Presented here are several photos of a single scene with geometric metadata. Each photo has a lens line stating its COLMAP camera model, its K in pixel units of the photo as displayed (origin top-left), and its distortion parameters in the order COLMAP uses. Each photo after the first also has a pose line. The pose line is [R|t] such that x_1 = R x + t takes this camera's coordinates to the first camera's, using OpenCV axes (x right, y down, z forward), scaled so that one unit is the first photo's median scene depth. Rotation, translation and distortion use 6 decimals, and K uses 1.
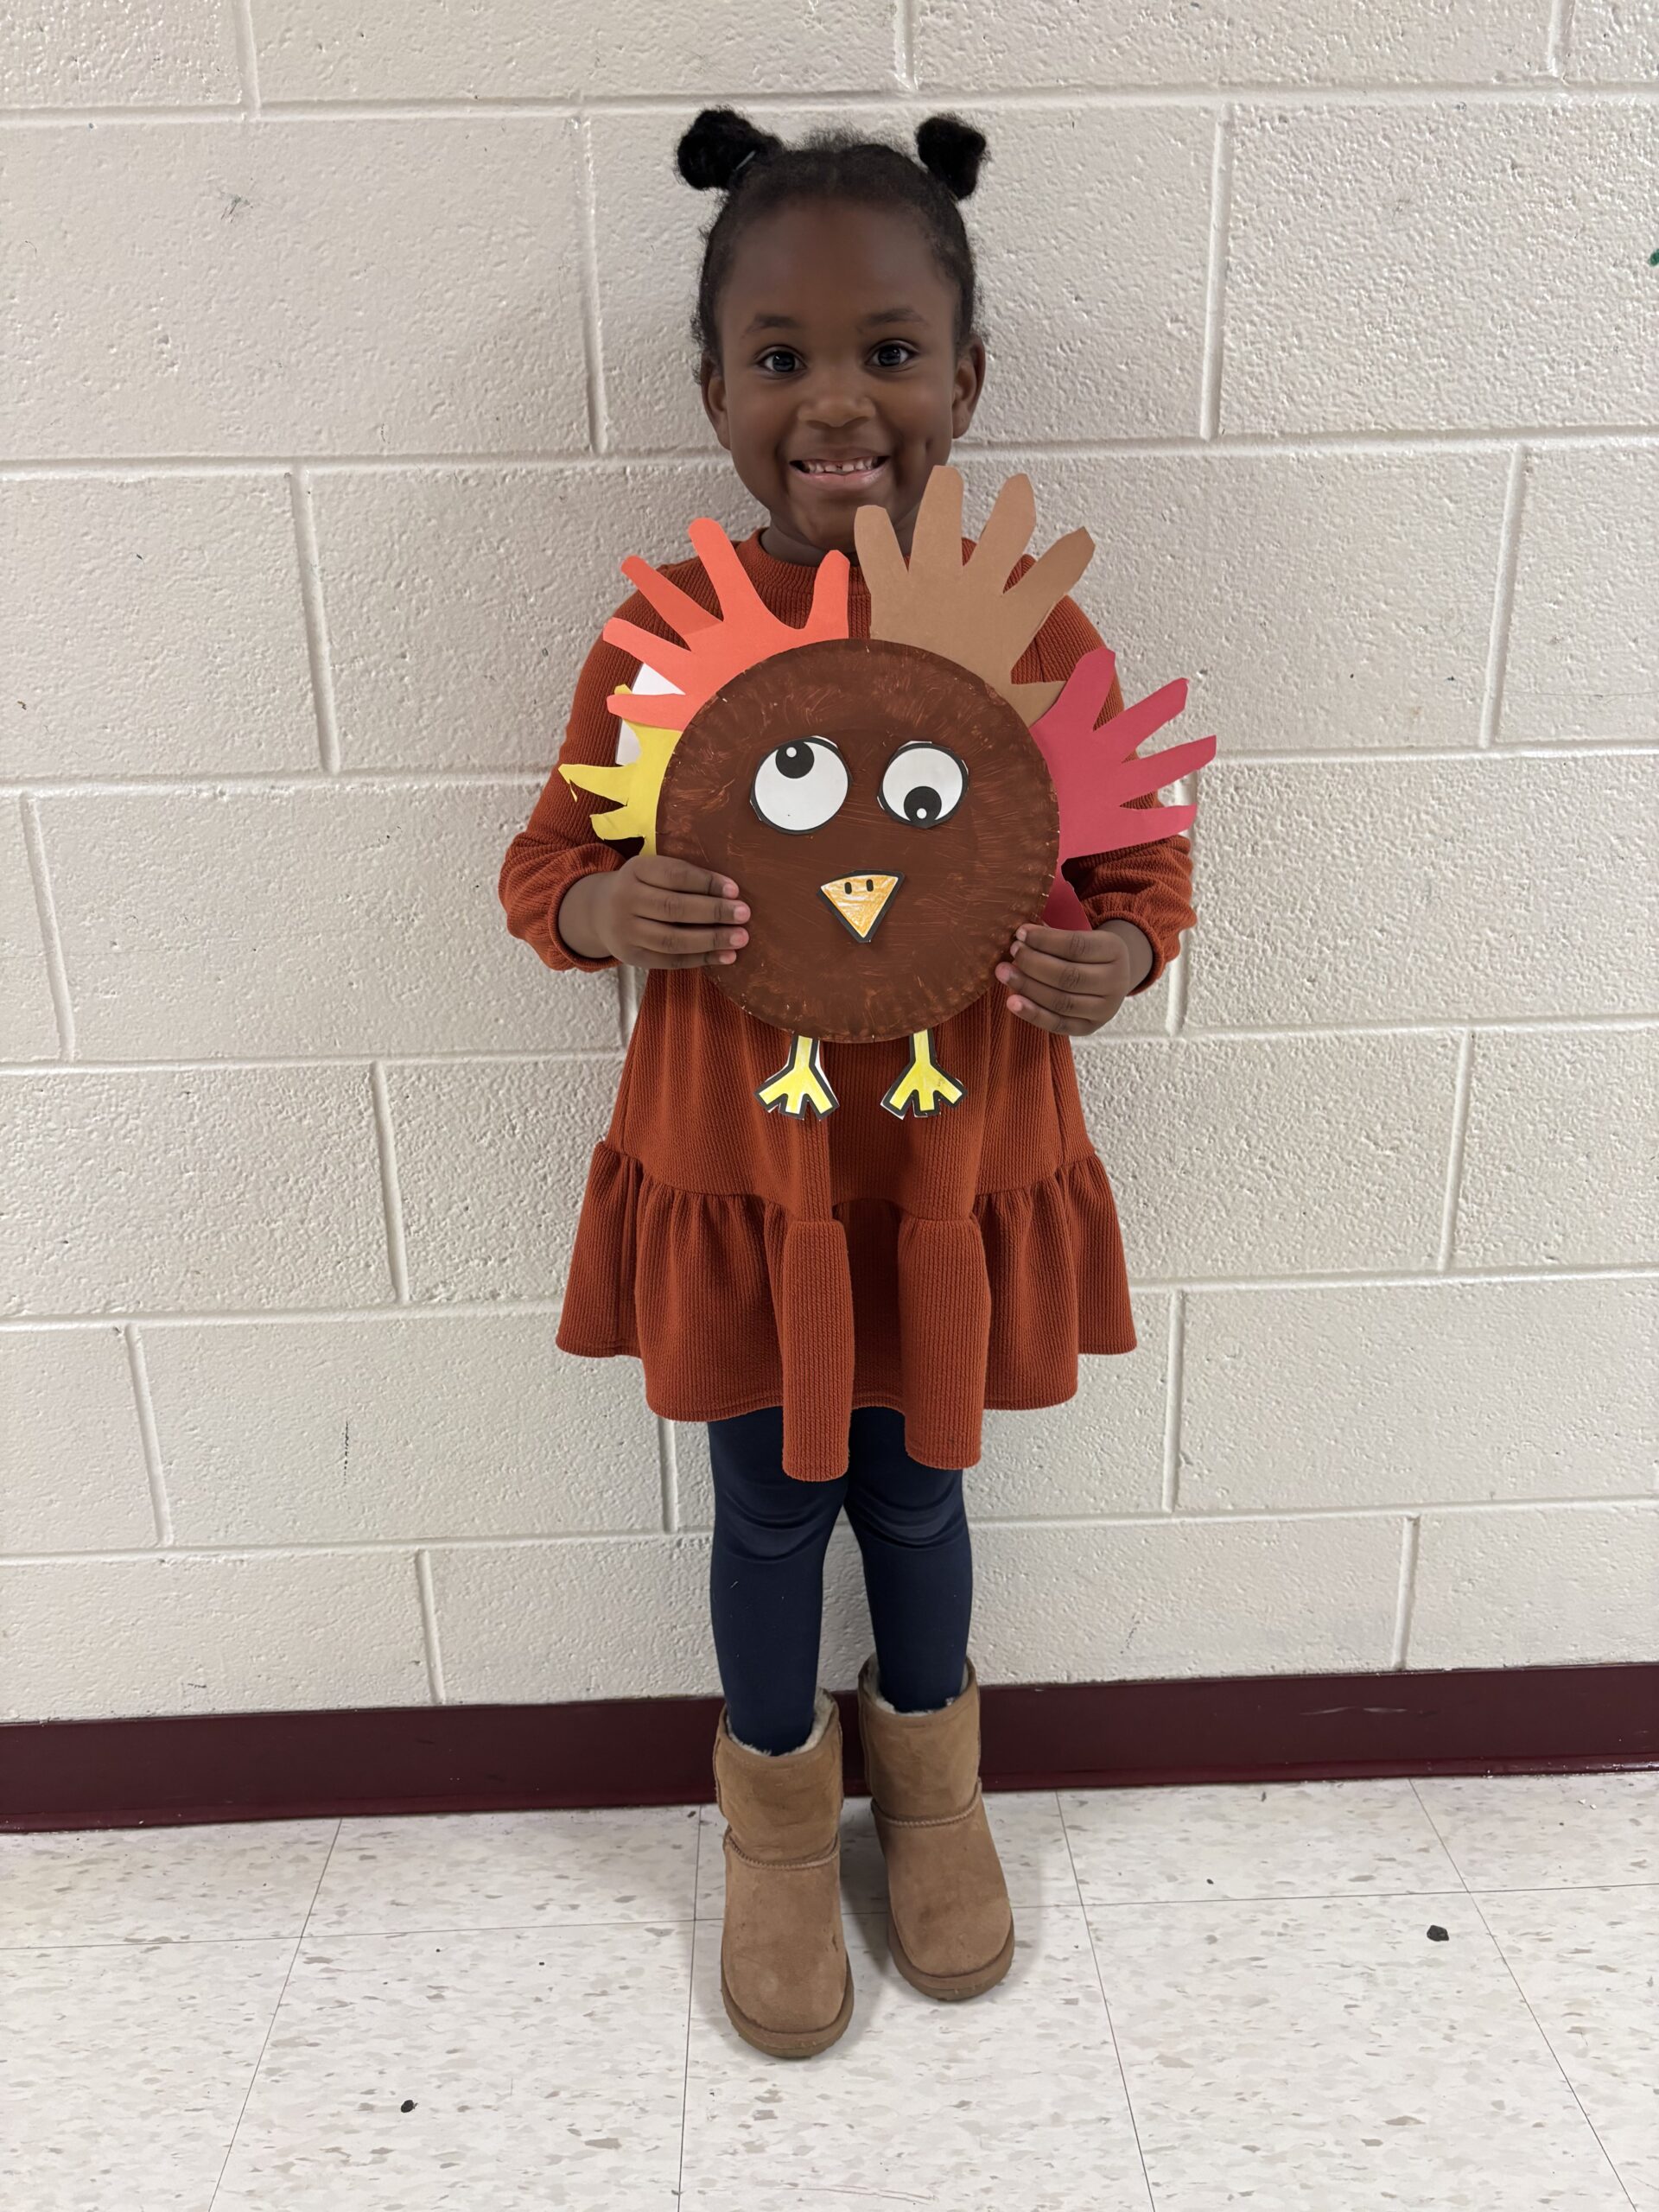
lens RADIAL K [[1697.2, 0, 830.9], [0, 1697.2, 1122.2], [0, 0, 1]] dist [0.041394, -0.048956]
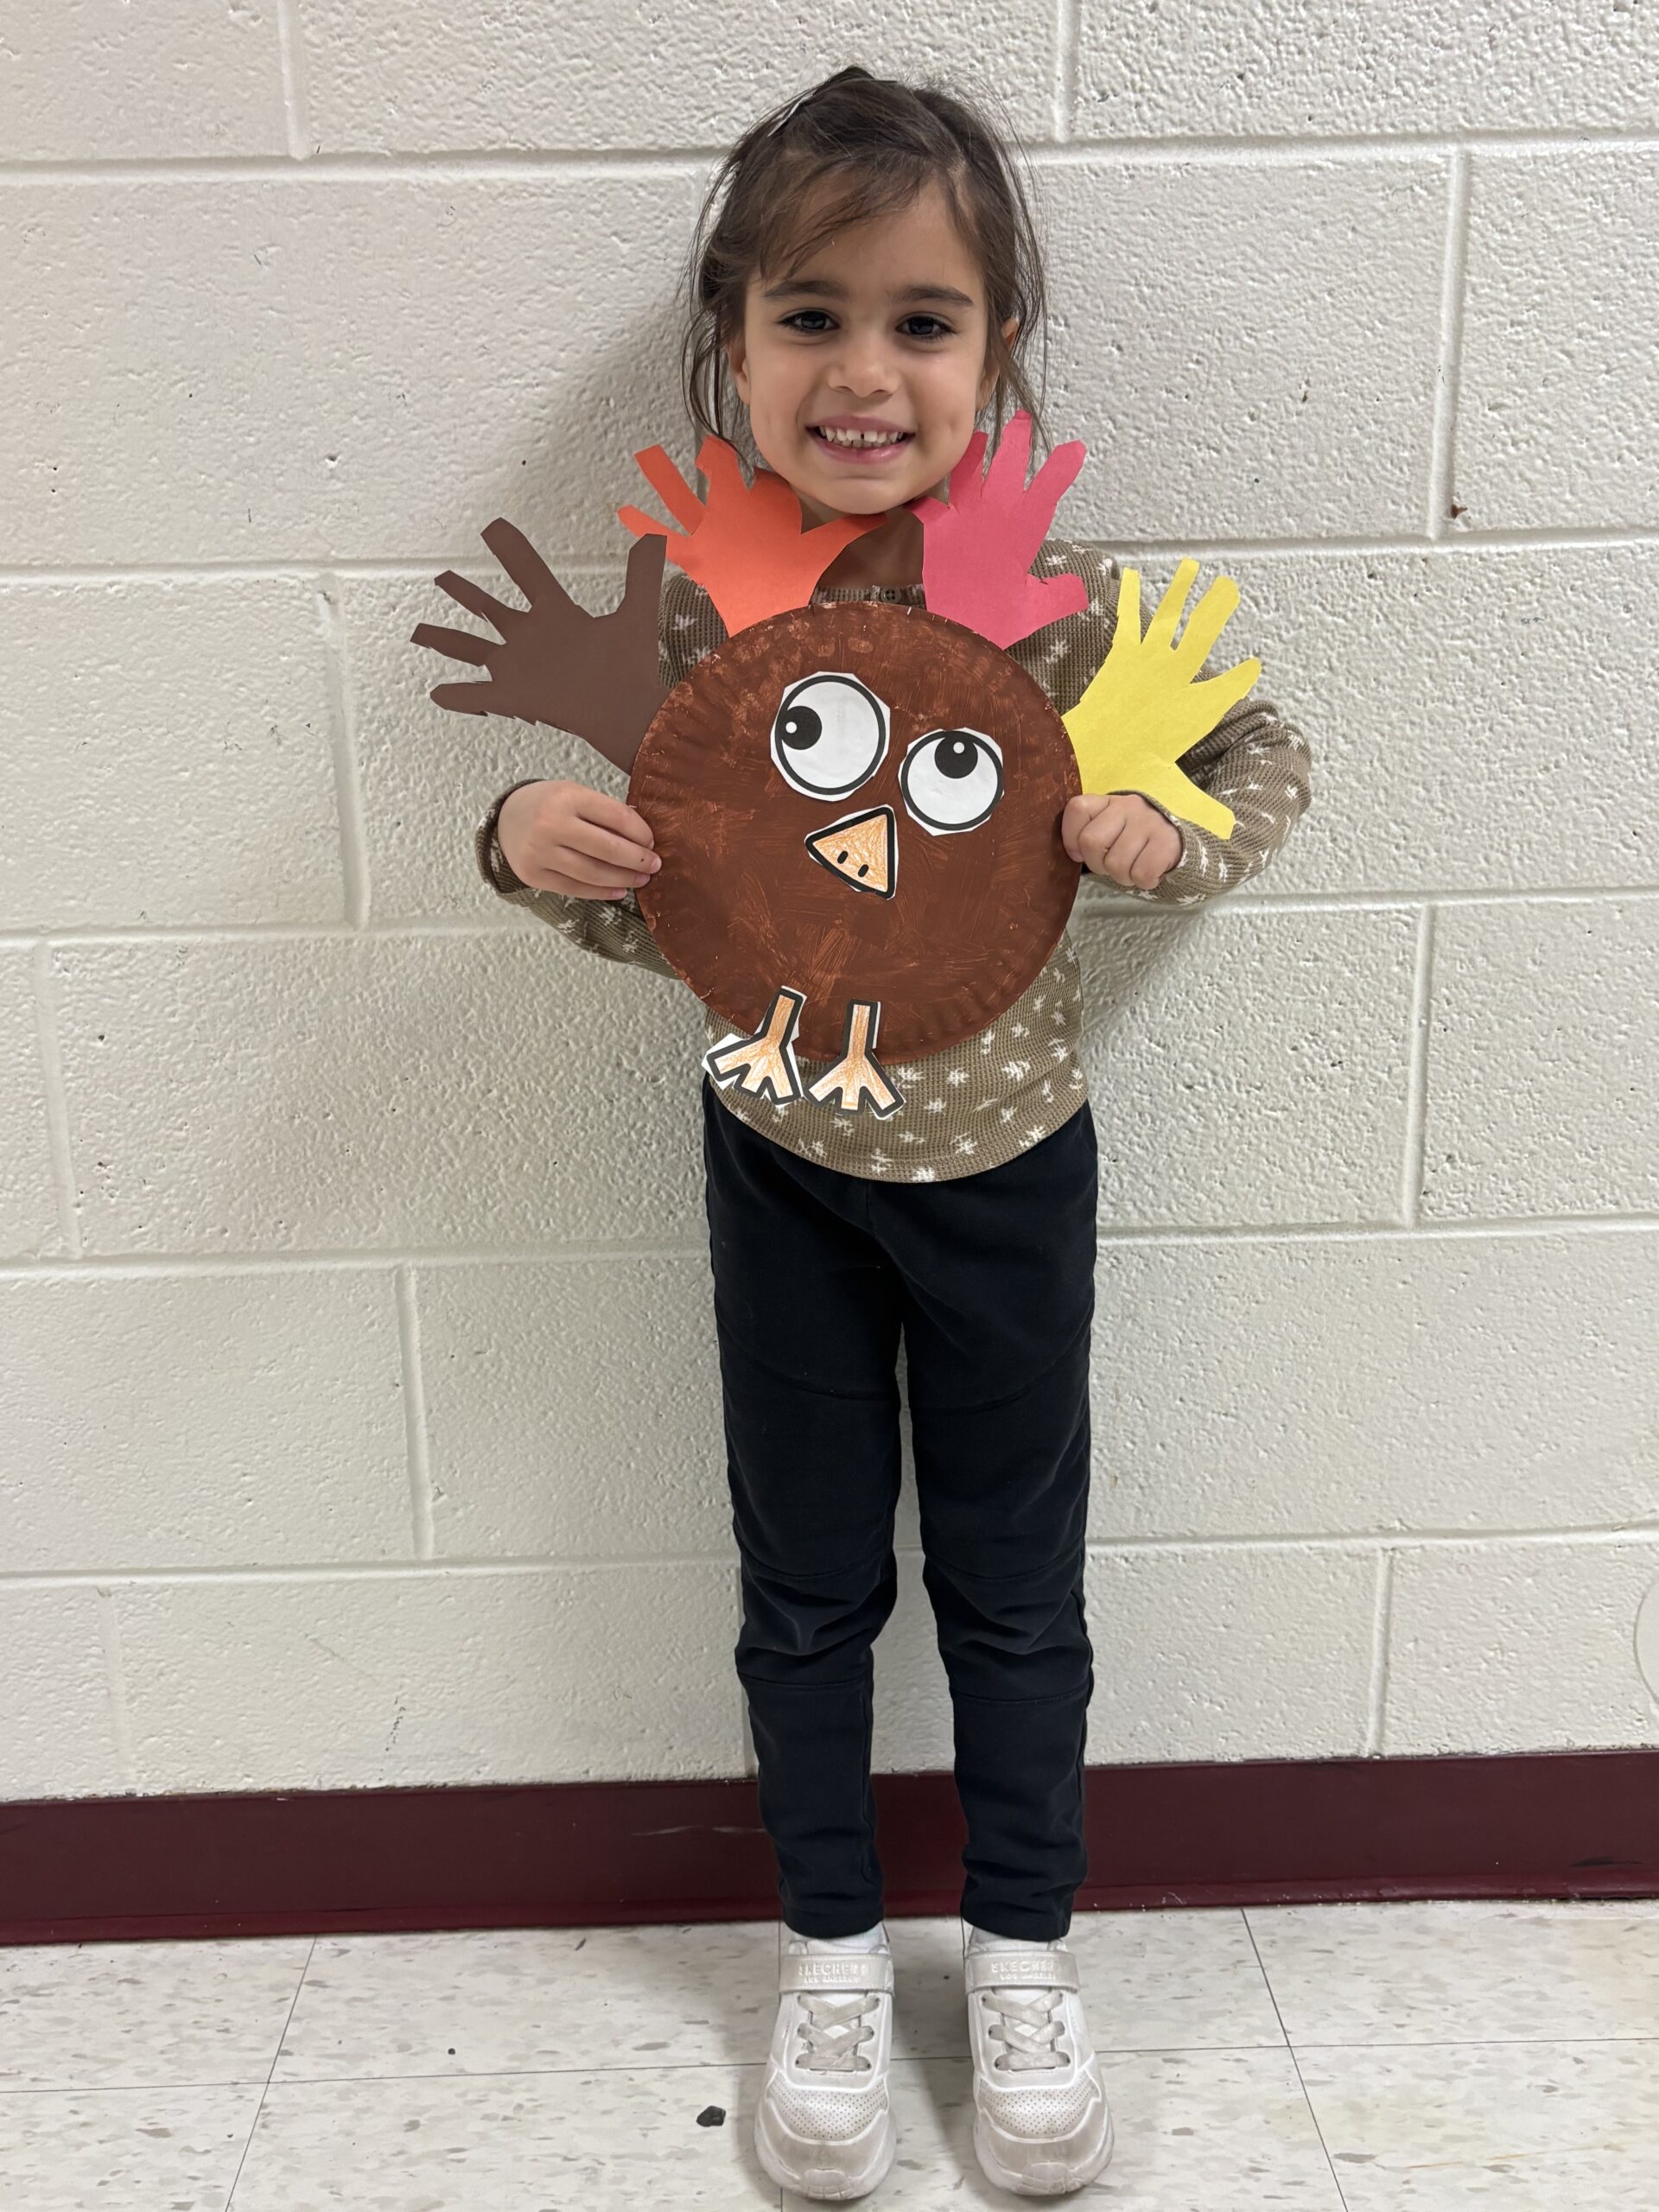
lens RADIAL K [[1992.7, 0, 748.0], [0, 1992.7, 1086.4], [0, 0, 1]] dist [-0.012887, 0.050214]
pose [[0.999956, -0.000506, -0.009339, 0.400482], [-0.000155, 0.997498, -0.070691, 0.088063], [0.009351, 0.070689, 0.997455, 0.097829]]
